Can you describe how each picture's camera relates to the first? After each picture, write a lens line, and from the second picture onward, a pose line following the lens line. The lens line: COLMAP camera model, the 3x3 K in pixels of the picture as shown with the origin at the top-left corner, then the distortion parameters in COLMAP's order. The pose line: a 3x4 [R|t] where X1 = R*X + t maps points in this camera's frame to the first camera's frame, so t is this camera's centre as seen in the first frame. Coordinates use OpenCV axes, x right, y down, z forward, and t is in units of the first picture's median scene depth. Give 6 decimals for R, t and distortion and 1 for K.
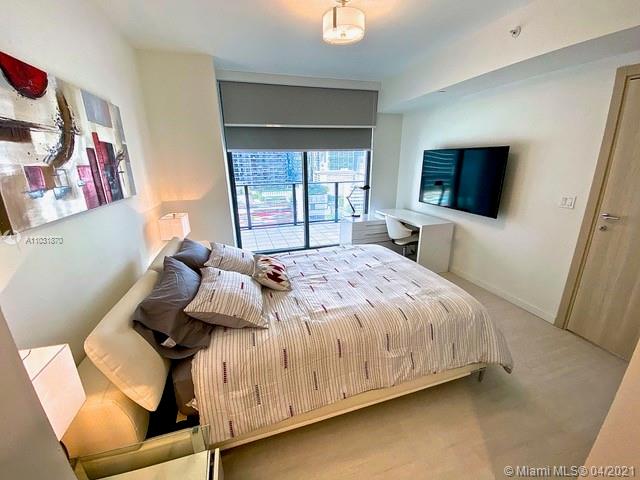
lens RADIAL K [[257.0, 0, 315.3], [0, 257.0, 238.5], [0, 0, 1]] dist [0.022299, -0.019755]
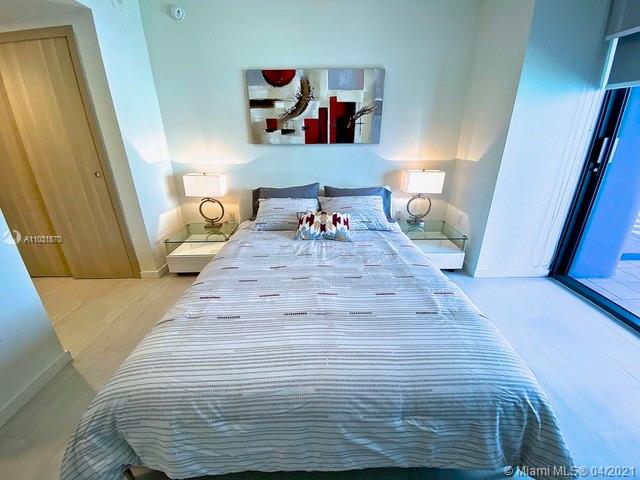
lens RADIAL K [[257.0, 0, 315.3], [0, 257.0, 238.5], [0, 0, 1]] dist [0.022299, -0.019755]
pose [[-0.281162, 0.367603, -0.886463, 0.815953], [-0.258696, 0.860497, 0.438887, -0.285231], [0.924134, 0.352723, -0.146841, 1.265392]]
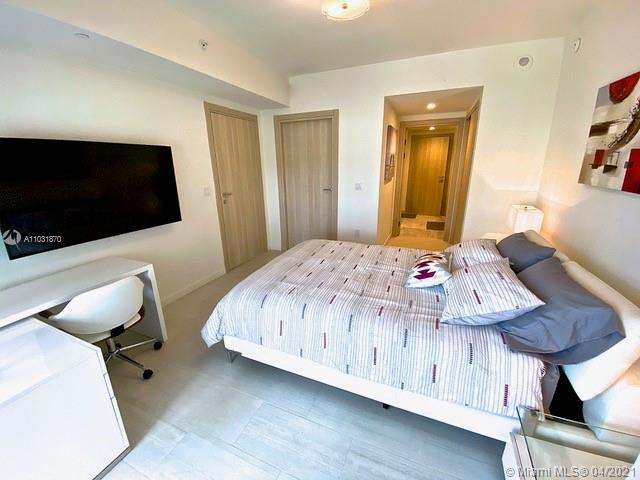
lens RADIAL K [[257.0, 0, 315.3], [0, 257.0, 238.5], [0, 0, 1]] dist [0.022299, -0.019755]
pose [[-0.765531, -0.149604, 0.625764, -0.476618], [0.211358, 0.860141, 0.464203, -0.546578], [-0.607692, 0.487623, -0.626845, 1.992968]]
